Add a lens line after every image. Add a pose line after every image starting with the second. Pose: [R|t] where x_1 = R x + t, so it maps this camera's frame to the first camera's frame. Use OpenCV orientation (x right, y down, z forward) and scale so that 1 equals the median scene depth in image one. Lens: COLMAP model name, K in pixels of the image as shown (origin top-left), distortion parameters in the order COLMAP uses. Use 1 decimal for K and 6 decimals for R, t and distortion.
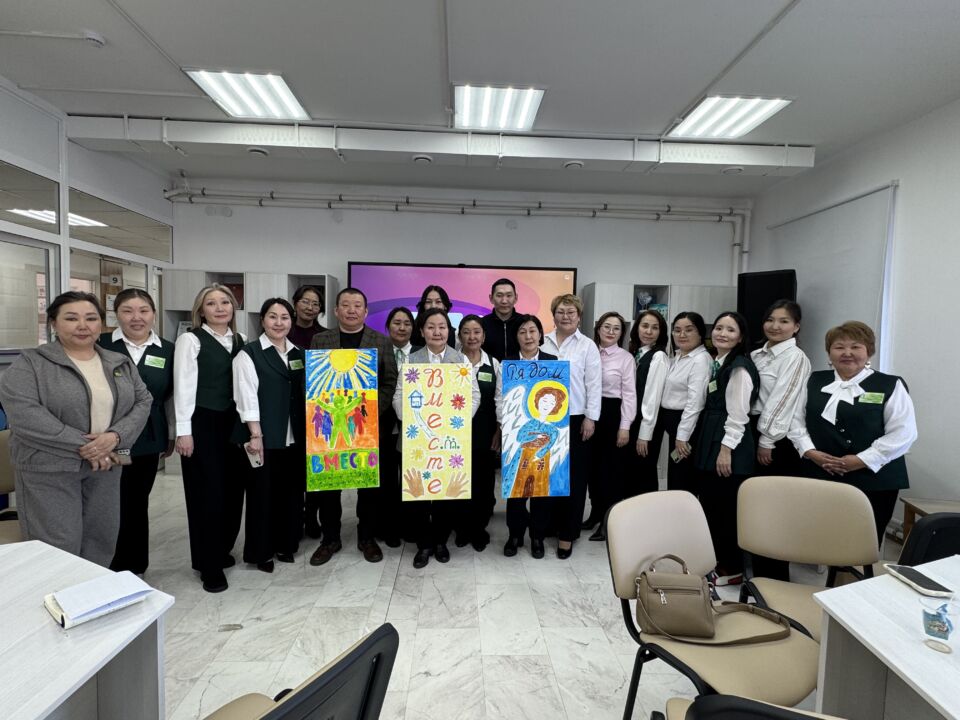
lens RADIAL K [[466.0, 0, 480.0], [0, 466.0, 360.0], [0, 0, 1]] dist [-0.001128, 0.000605]
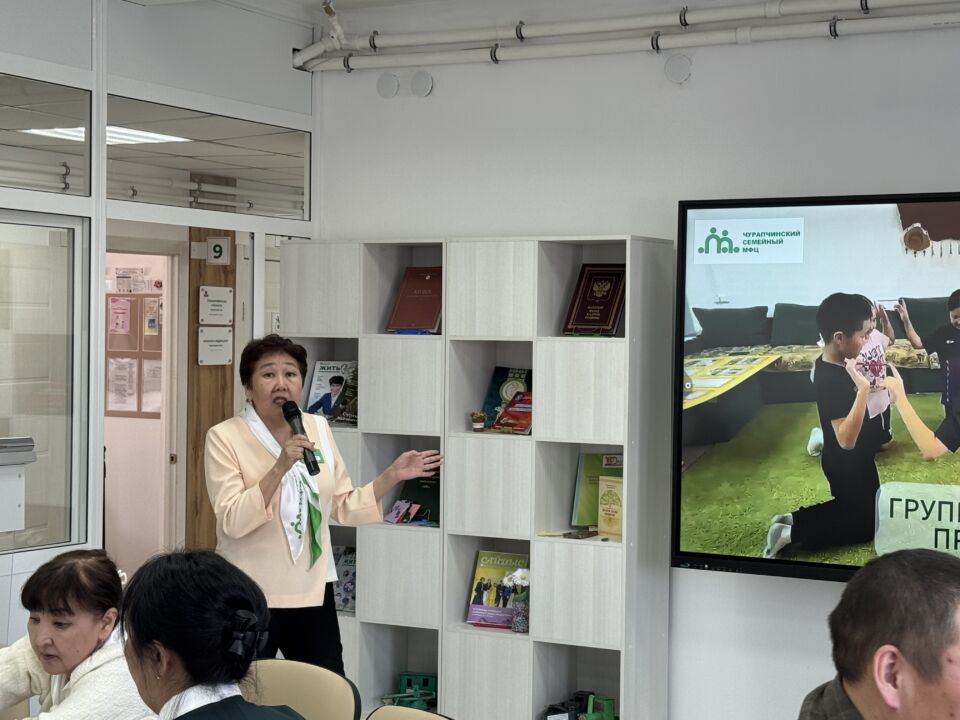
lens RADIAL K [[1788.0, 0, 480.0], [0, 1788.0, 360.0], [0, 0, 1]] dist [0.102441, 0.057503]
pose [[0.848494, -0.003496, -0.529194, 0.312504], [-0.022123, 0.998870, -0.042069, -0.020023], [0.528743, 0.047402, 0.847458, -0.263478]]
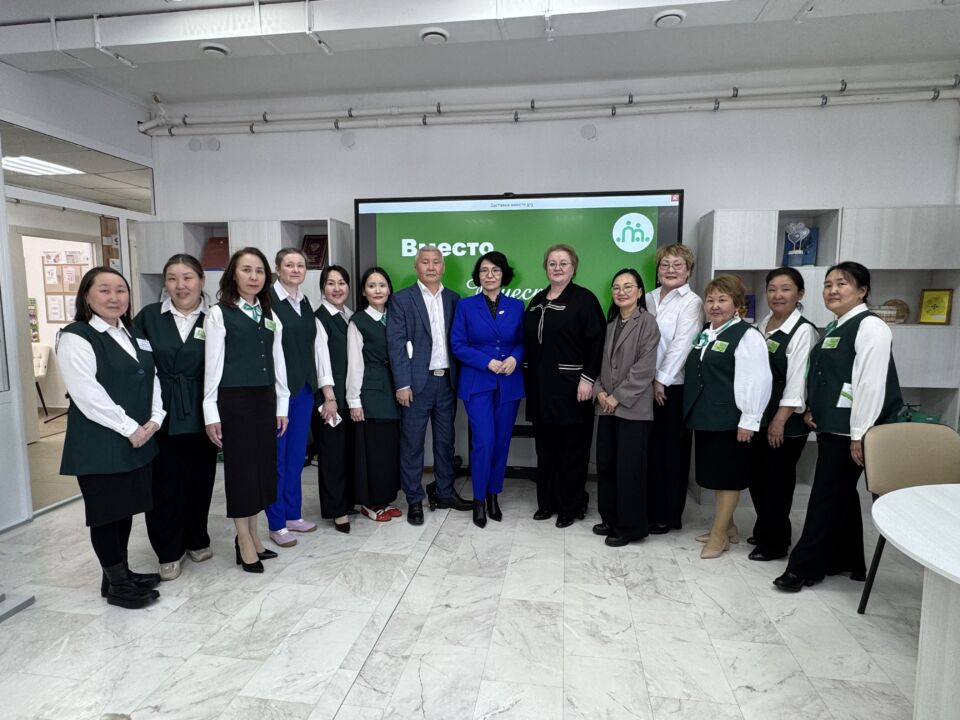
lens RADIAL K [[575.1, 0, 480.0], [0, 575.1, 360.0], [0, 0, 1]] dist [0.002161, -0.001788]
pose [[0.980263, -0.002083, -0.197685, 0.082320], [0.012444, 0.998612, 0.051183, -0.002340], [0.197304, -0.052632, 0.978928, 0.132035]]
